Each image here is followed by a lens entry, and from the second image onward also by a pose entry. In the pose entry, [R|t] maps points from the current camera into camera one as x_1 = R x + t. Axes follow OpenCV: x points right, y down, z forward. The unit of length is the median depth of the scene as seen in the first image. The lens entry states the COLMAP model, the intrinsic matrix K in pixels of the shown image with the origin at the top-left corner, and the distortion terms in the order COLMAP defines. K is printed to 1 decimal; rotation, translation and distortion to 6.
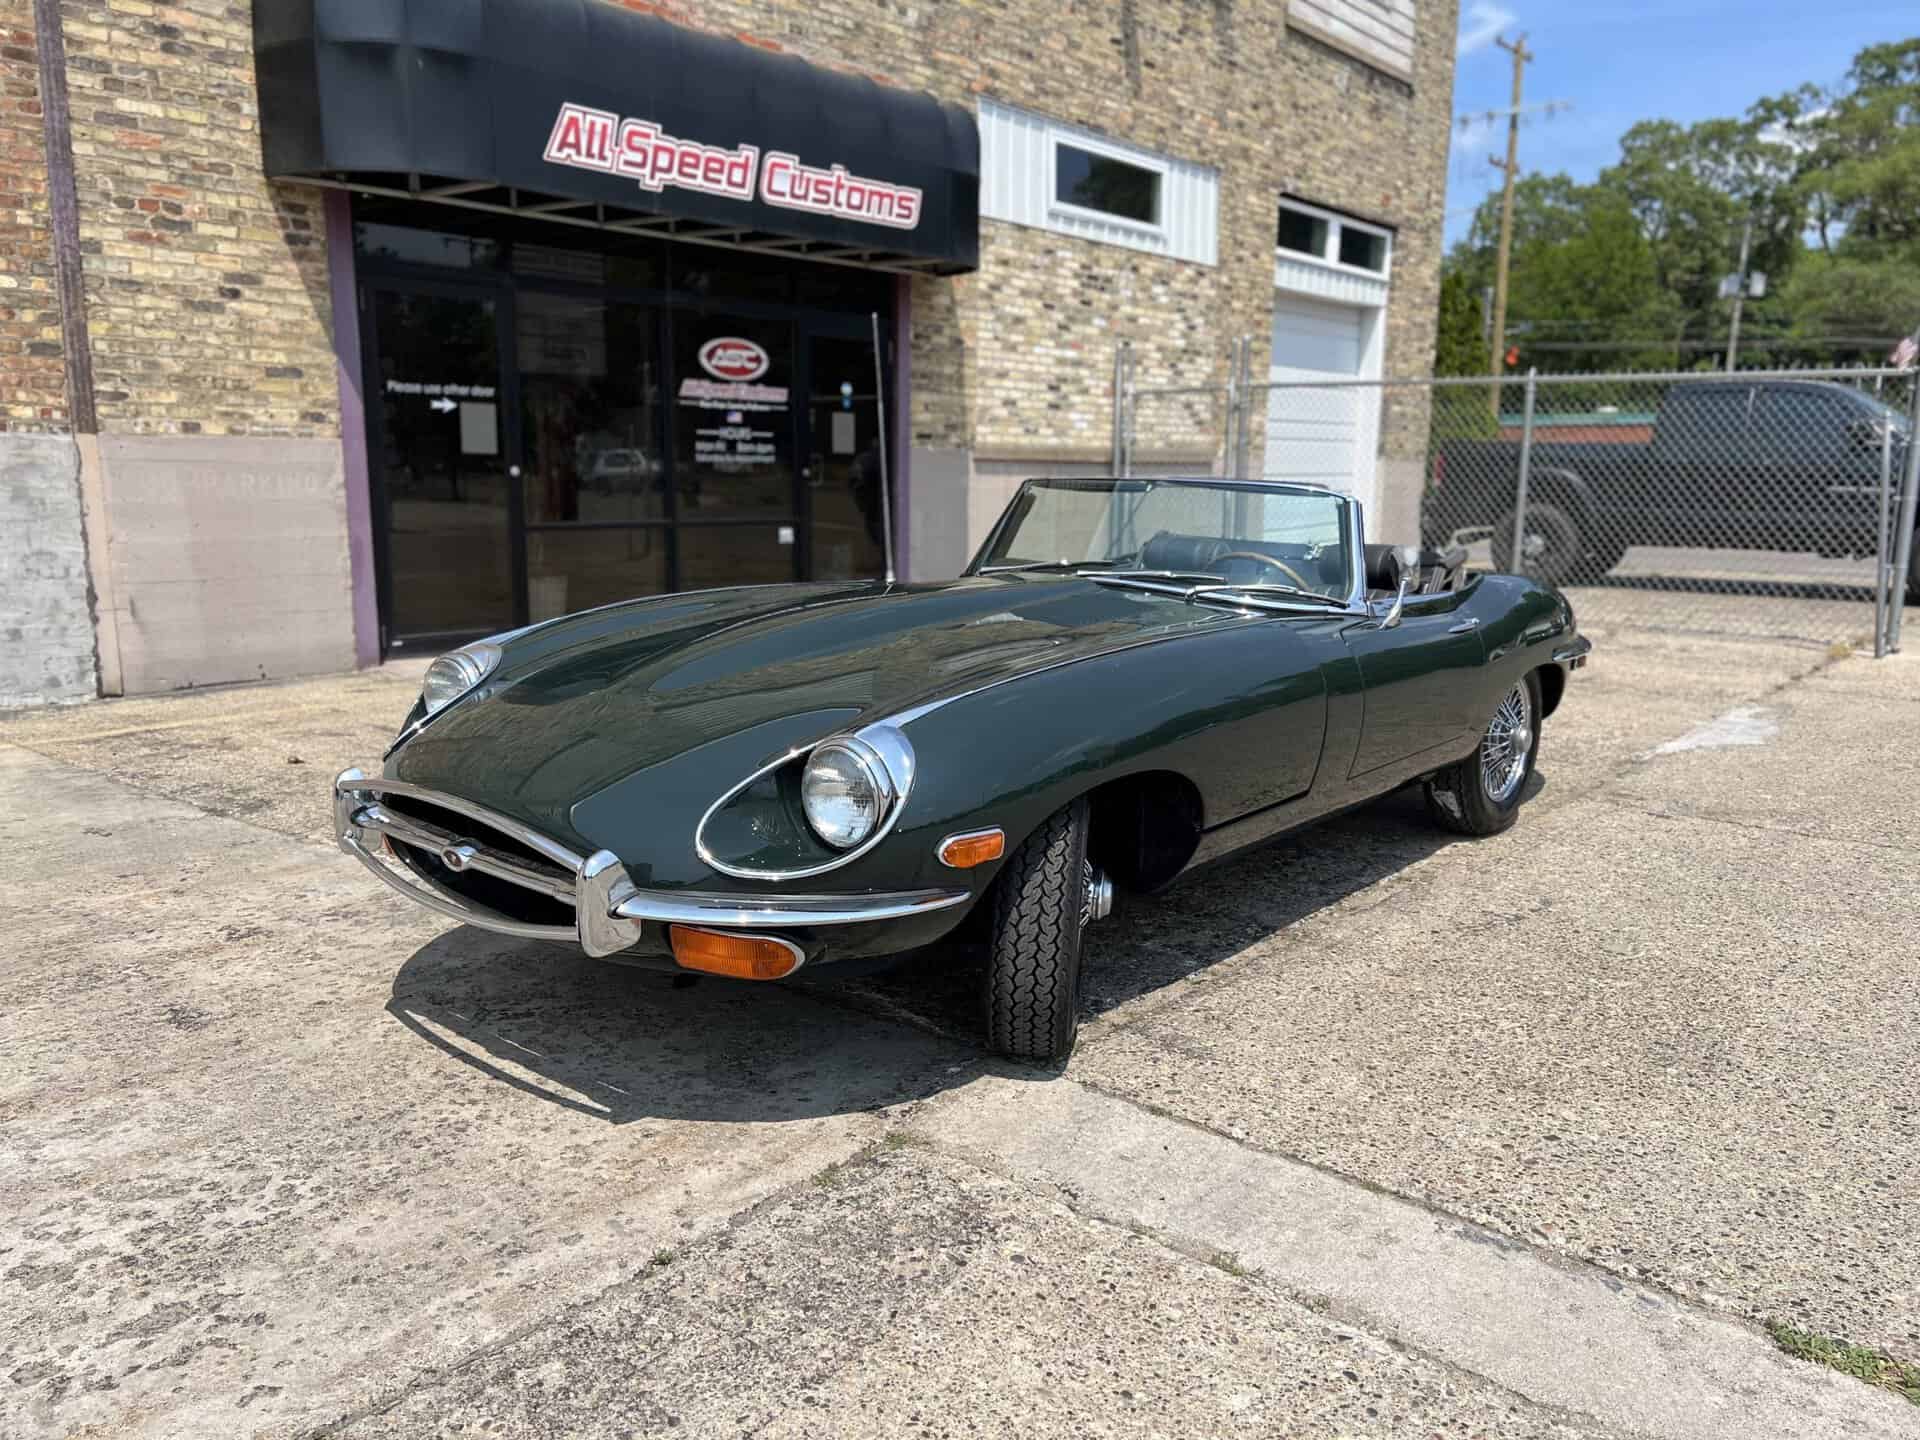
lens RADIAL K [[1442.7, 0, 980.8], [0, 1442.7, 725.6], [0, 0, 1]] dist [0.029869, -0.049188]
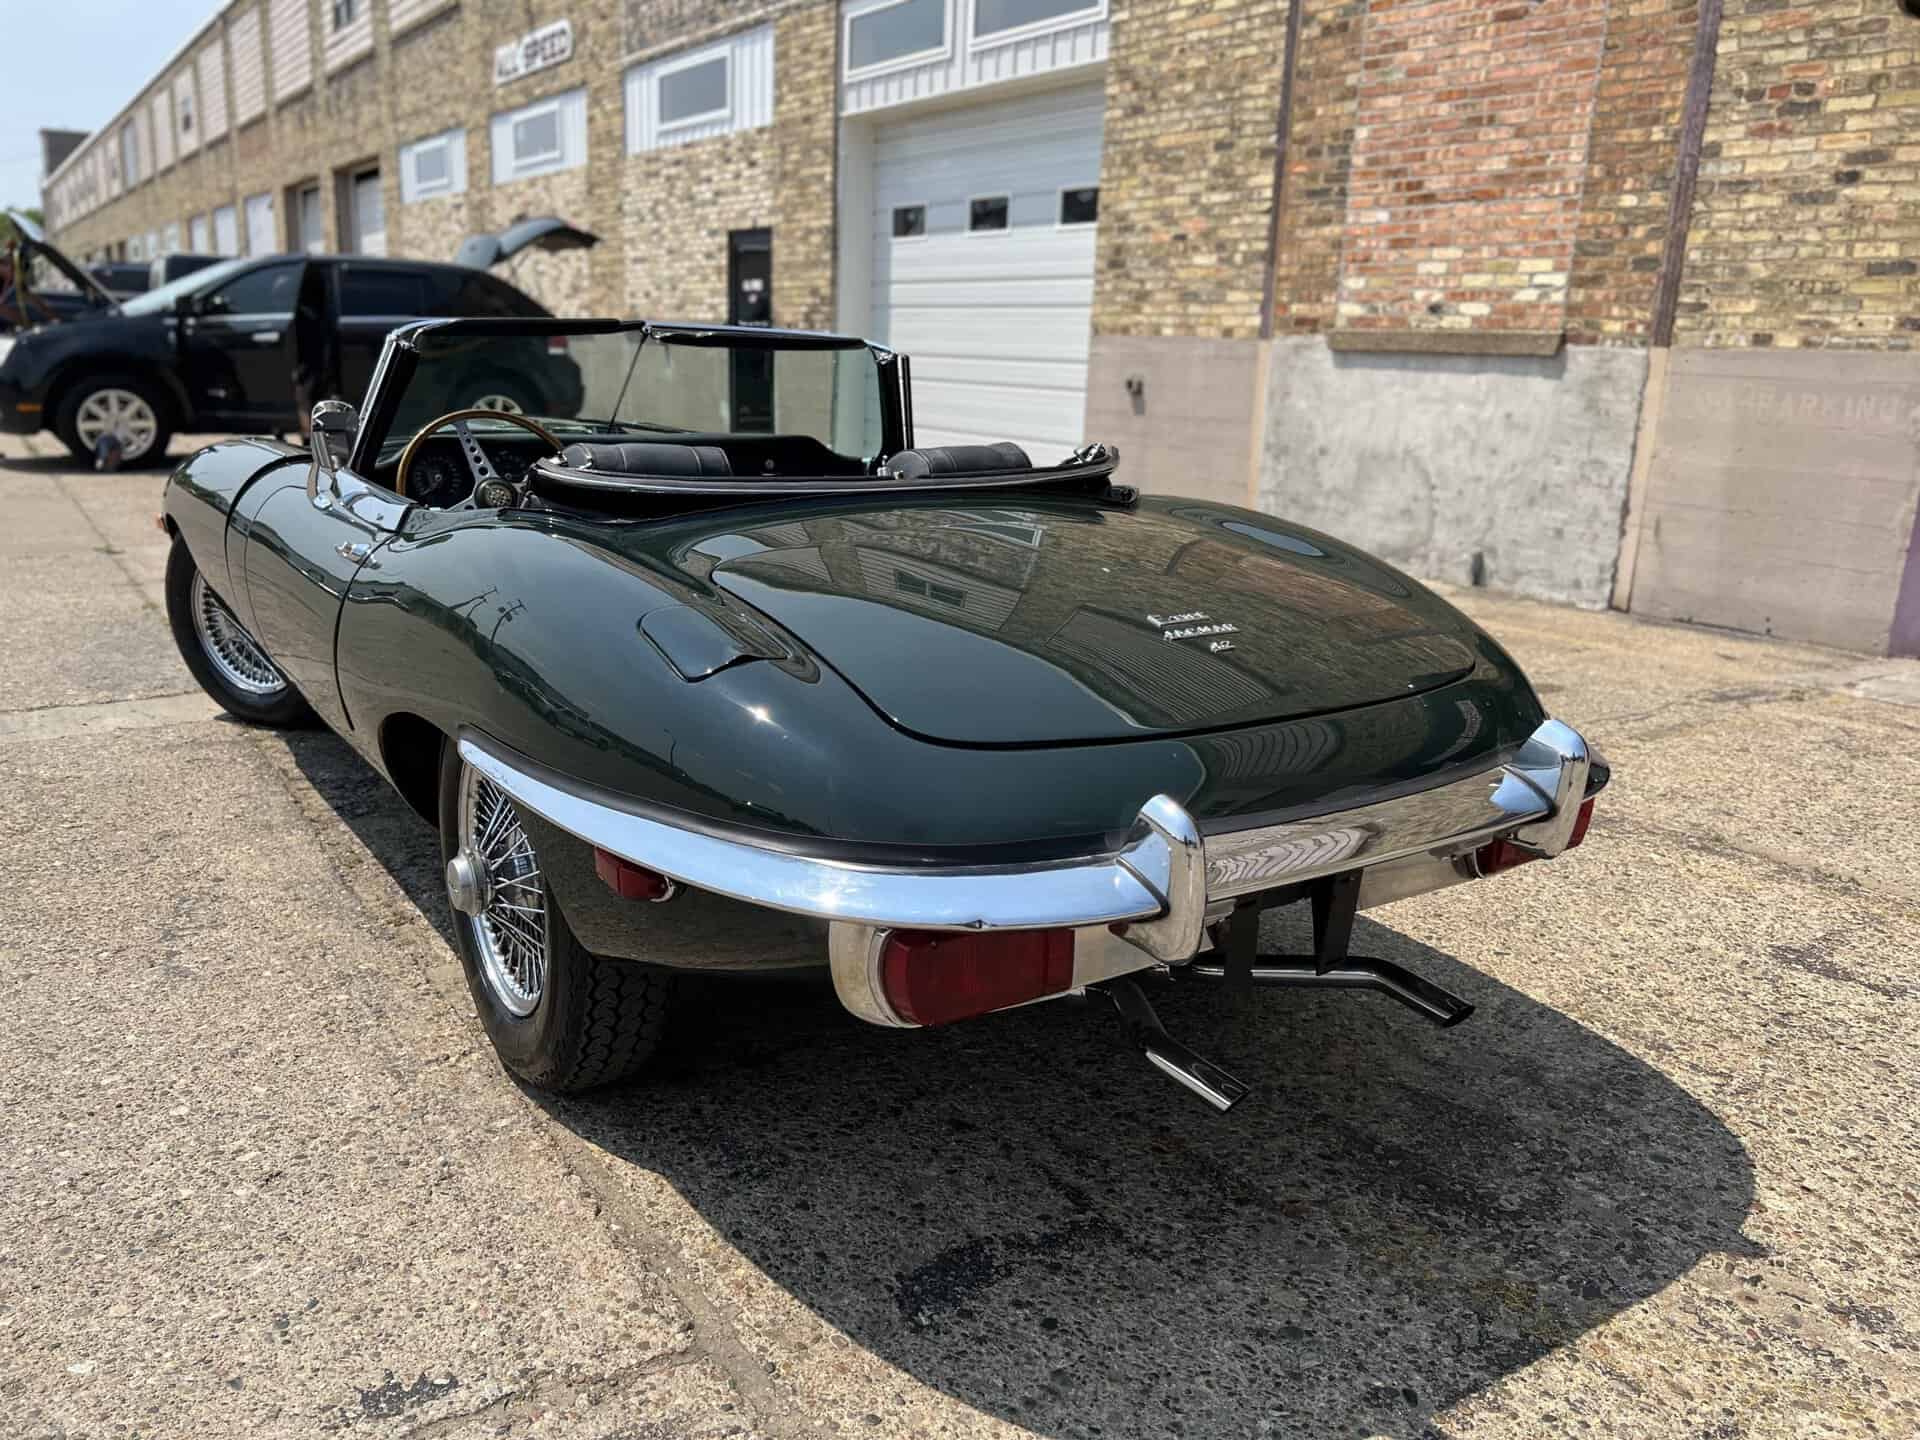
lens RADIAL K [[1442.7, 0, 964.7], [0, 1442.7, 726.1], [0, 0, 1]] dist [0.029869, -0.049188]
pose [[-0.268753, 0.215655, -0.938757, 0.497574], [-0.211488, 0.937619, 0.275940, -0.129090], [0.939704, 0.272696, -0.206380, 0.815594]]
